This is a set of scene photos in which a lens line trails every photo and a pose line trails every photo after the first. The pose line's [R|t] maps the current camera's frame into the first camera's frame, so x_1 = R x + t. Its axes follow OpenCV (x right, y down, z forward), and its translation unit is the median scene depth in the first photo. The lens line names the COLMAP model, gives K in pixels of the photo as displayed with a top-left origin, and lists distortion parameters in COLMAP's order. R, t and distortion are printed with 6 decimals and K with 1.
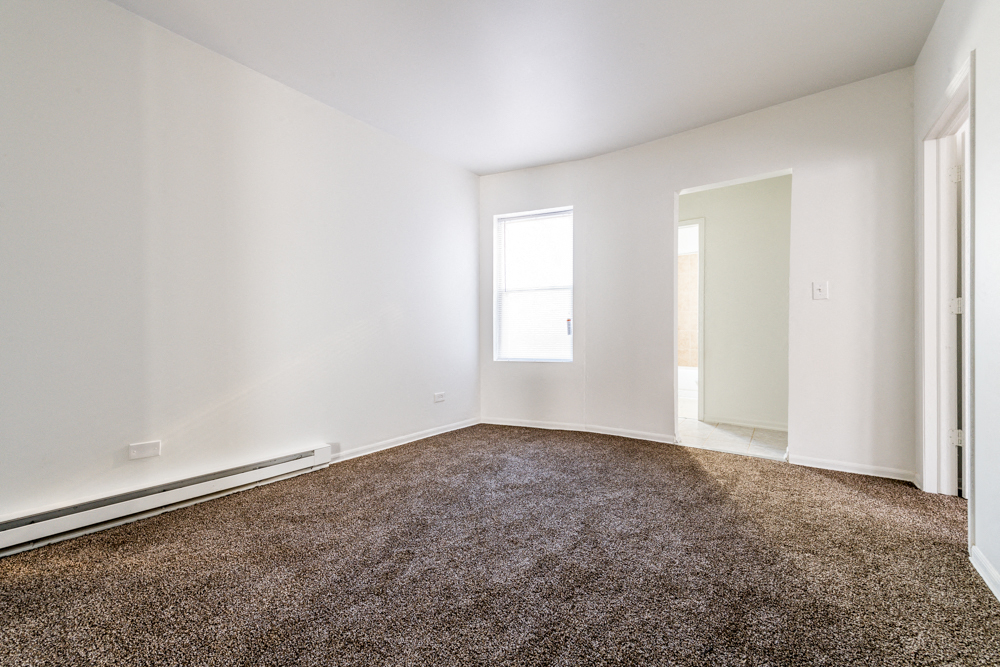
lens RADIAL K [[401.5, 0, 498.9], [0, 401.5, 338.5], [0, 0, 1]] dist [0.025223, -0.010502]
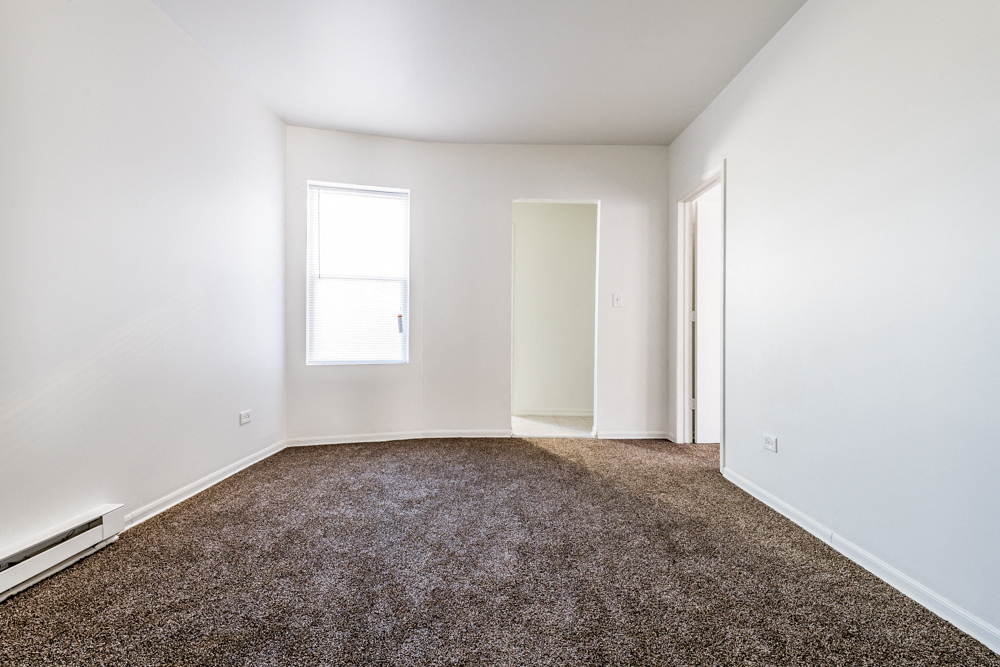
lens RADIAL K [[487.4, 0, 500.0], [0, 487.4, 333.5], [0, 0, 1]] dist [0.017765, -0.000854]
pose [[0.783483, 0.007044, 0.621374, -0.451156], [-0.004274, 0.999973, -0.005947, -0.002528], [-0.621399, 0.002003, 0.783492, 0.022687]]
